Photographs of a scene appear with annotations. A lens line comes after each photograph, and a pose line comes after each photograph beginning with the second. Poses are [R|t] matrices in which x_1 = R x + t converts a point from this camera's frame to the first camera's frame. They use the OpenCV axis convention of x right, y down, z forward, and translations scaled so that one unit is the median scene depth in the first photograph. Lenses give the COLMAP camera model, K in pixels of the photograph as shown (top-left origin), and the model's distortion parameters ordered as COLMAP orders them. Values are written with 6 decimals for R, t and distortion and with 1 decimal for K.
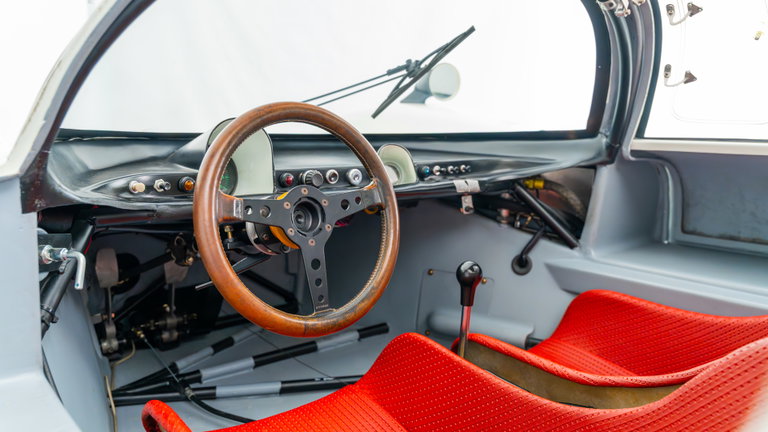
lens RADIAL K [[628.0, 0, 385.6], [0, 628.0, 210.9], [0, 0, 1]] dist [-0.012837, 0.004039]
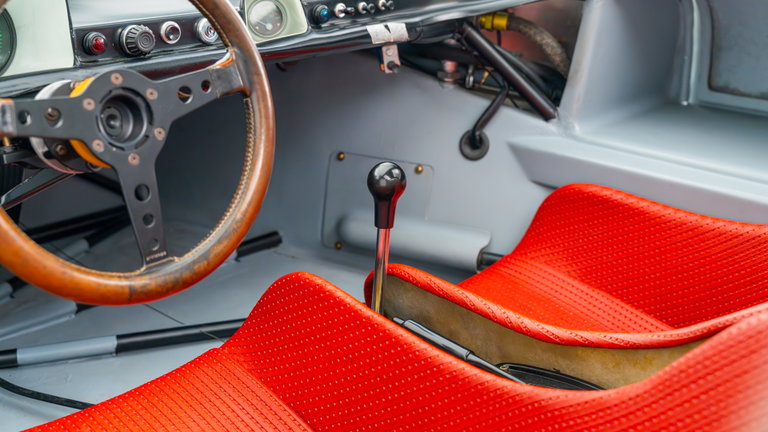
lens RADIAL K [[941.5, 0, 388.2], [0, 941.5, 214.5], [0, 0, 1]] dist [0.013637, 0.000000]
pose [[0.994947, -0.035713, 0.093840, 0.032983], [0.015639, 0.978320, 0.206506, -0.059935], [-0.099181, -0.203995, 0.973935, 0.013876]]
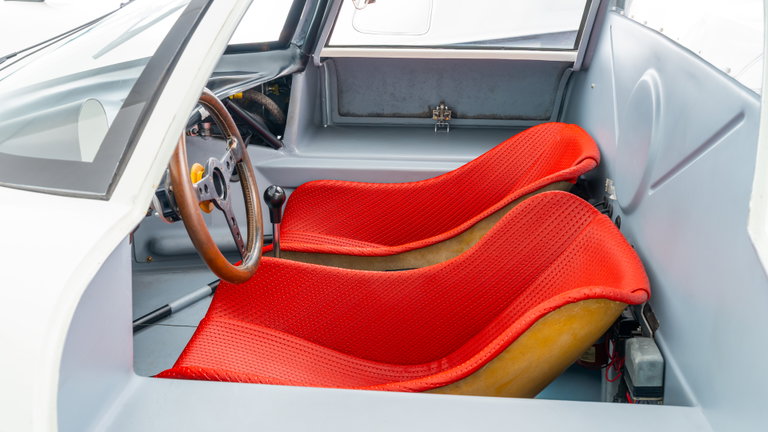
lens RADIAL K [[816.5, 0, 383.3], [0, 816.5, 223.1], [0, 0, 1]] dist [0.008990, 0.000000]
pose [[0.721187, -0.250842, 0.645730, -0.609208], [0.104462, 0.960859, 0.256590, -0.188601], [-0.684819, -0.117595, 0.719162, -0.214820]]
